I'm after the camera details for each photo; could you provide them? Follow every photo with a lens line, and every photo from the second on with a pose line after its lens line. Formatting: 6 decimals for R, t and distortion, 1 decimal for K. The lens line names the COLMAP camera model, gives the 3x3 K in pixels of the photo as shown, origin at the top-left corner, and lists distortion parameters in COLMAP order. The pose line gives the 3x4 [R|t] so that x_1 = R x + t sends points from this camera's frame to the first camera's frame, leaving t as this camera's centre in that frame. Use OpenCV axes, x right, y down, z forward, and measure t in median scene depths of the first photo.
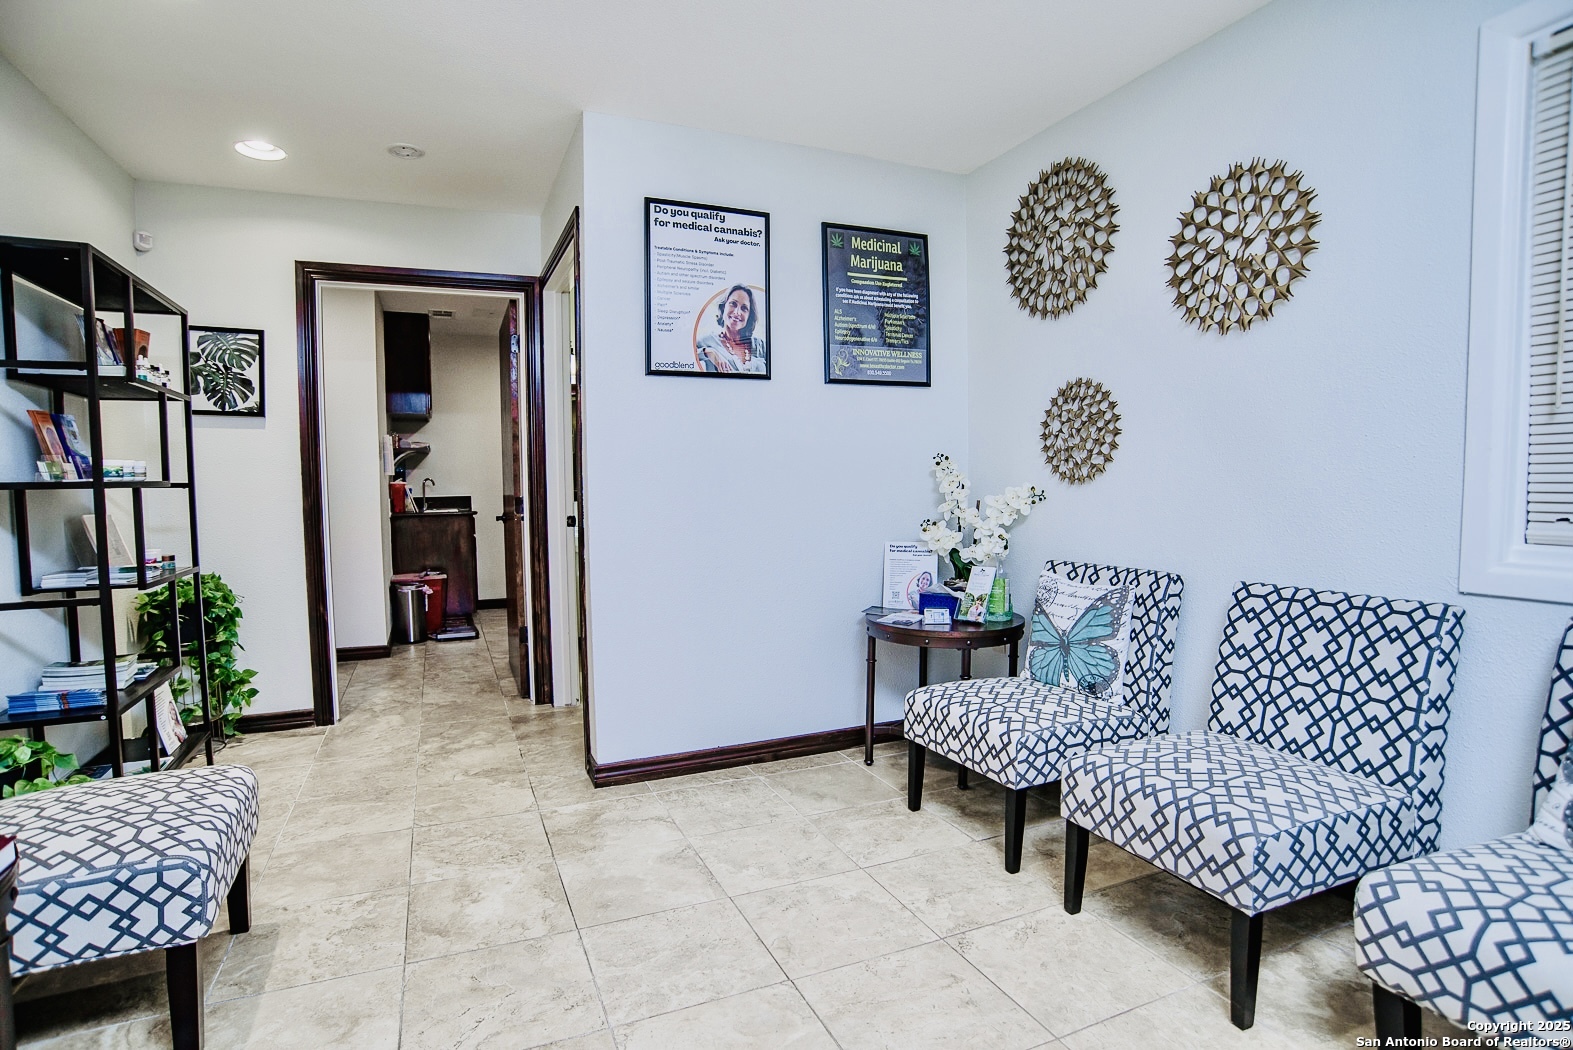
lens RADIAL K [[803.6, 0, 785.5], [0, 803.6, 518.5], [0, 0, 1]] dist [-0.058167, 0.010857]
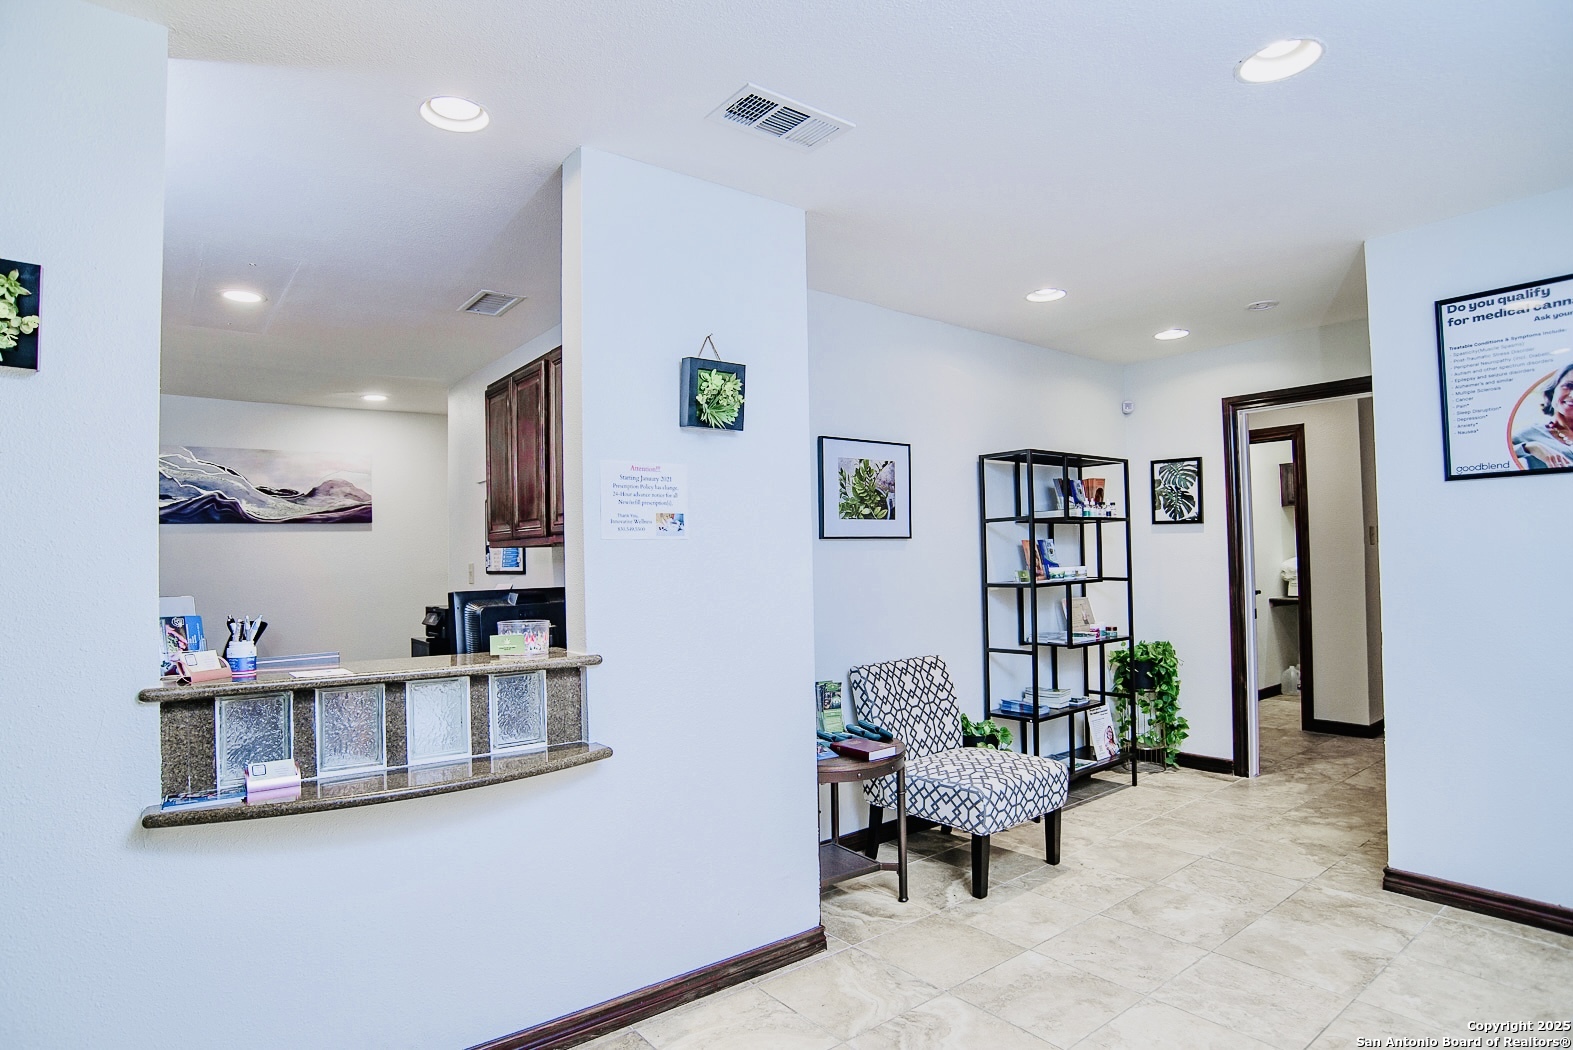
lens RADIAL K [[803.6, 0, 785.3], [0, 803.6, 529.7], [0, 0, 1]] dist [-0.058167, 0.010857]
pose [[0.278072, -0.030207, -0.960085, 0.501249], [-0.029855, 0.998751, -0.040070, -0.058730], [0.960096, 0.039805, 0.276822, -0.026523]]
